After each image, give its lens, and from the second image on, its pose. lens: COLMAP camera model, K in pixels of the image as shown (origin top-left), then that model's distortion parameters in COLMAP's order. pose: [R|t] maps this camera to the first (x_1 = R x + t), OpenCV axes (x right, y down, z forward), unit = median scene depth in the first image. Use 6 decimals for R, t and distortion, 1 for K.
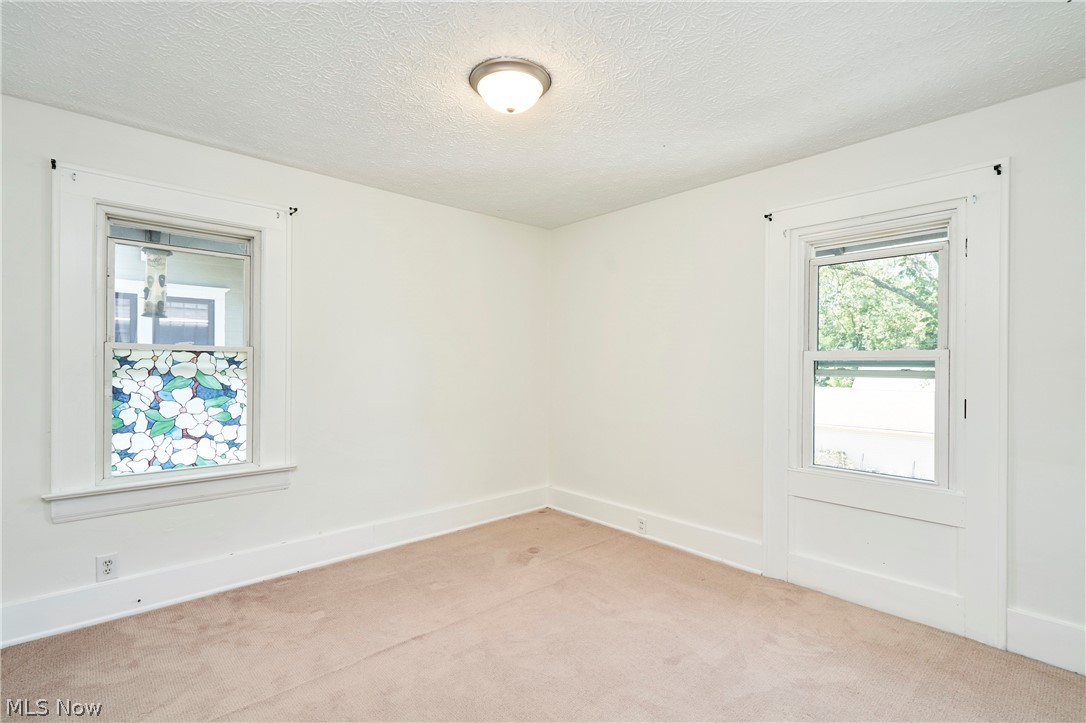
lens RADIAL K [[507.7, 0, 543.5], [0, 507.7, 368.1], [0, 0, 1]] dist [0.001171, 0.000930]
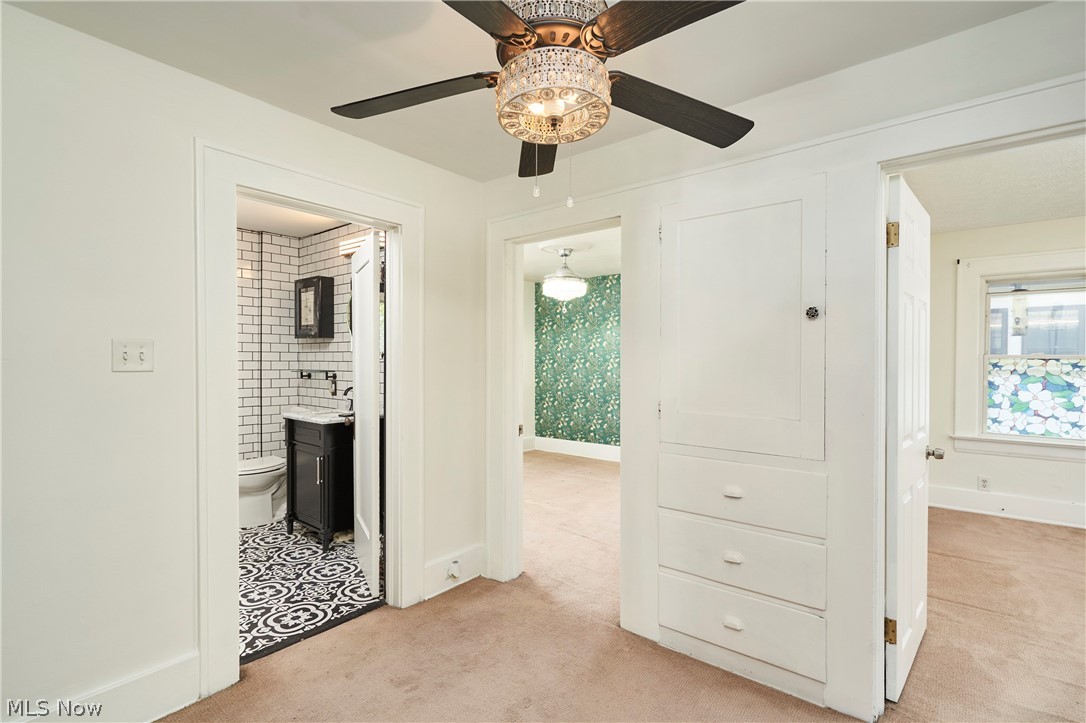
lens RADIAL K [[507.7, 0, 543.3], [0, 507.7, 364.0], [0, 0, 1]] dist [0.001171, 0.000930]
pose [[0.148955, 0.006791, -0.988821, 0.586115], [-0.006888, 0.999959, 0.005830, -0.017249], [0.988820, 0.005942, 0.148995, -0.695013]]
